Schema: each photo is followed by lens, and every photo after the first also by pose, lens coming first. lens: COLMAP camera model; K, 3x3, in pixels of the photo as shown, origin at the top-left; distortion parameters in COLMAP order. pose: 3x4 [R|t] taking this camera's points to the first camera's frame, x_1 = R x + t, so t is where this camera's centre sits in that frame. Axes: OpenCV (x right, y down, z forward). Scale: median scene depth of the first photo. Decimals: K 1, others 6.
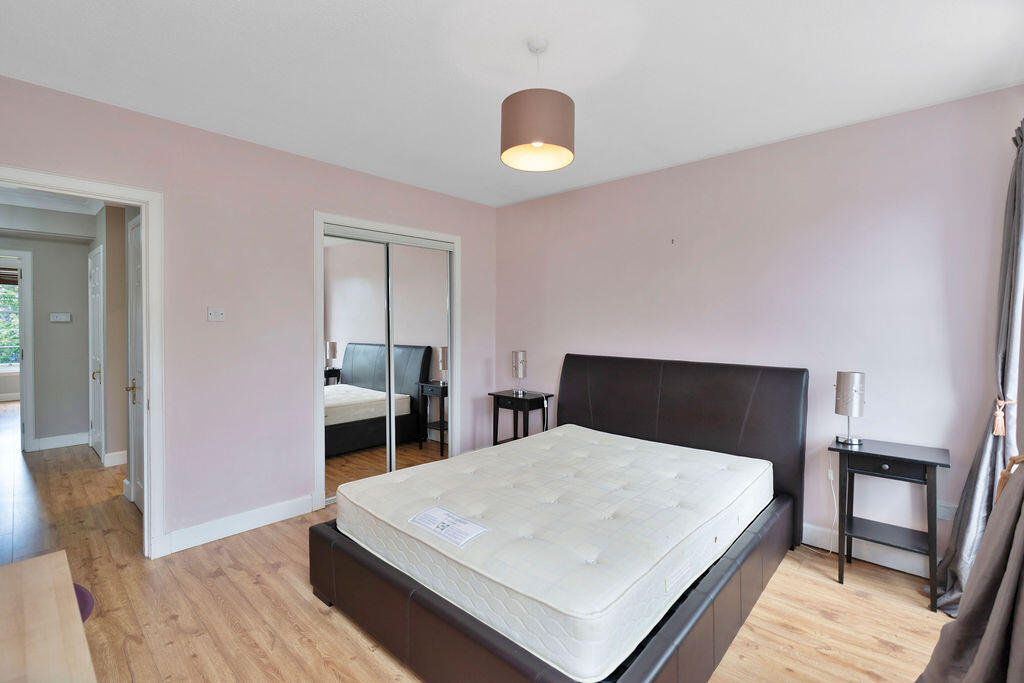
lens RADIAL K [[452.3, 0, 512.0], [0, 452.3, 341.5], [0, 0, 1]] dist [-0.000132, -0.000011]
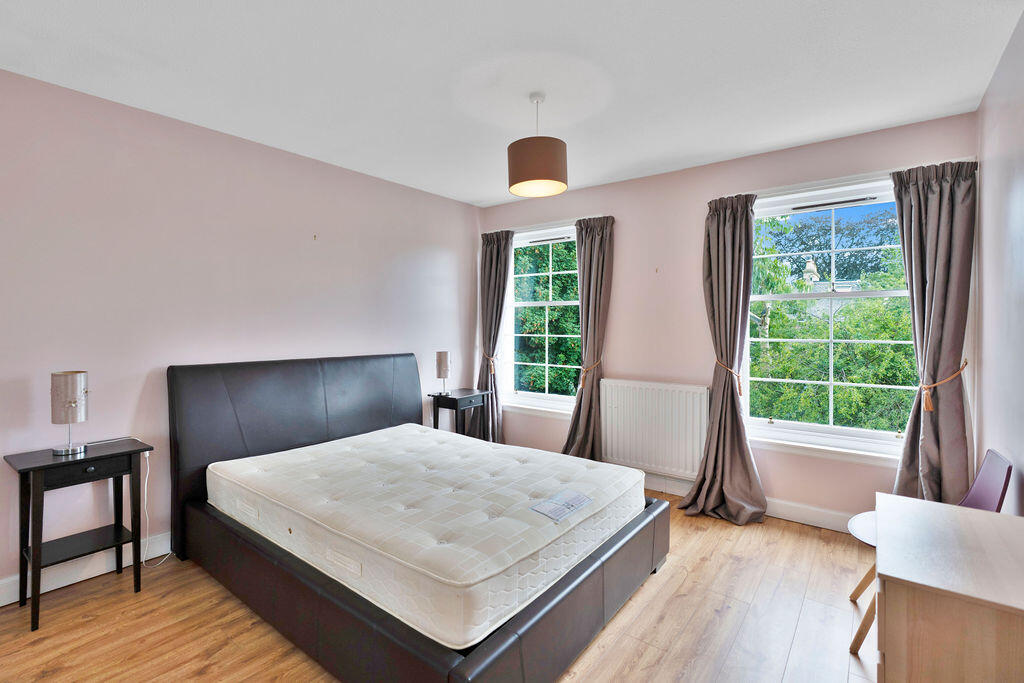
lens RADIAL K [[476.9, 0, 514.6], [0, 476.9, 325.3], [0, 0, 1]] dist [-0.001256, -0.000021]
pose [[-0.088203, -0.009417, 0.996058, -0.244457], [0.025827, 0.999598, 0.011737, -0.010758], [-0.995768, 0.026760, -0.087924, 0.226489]]
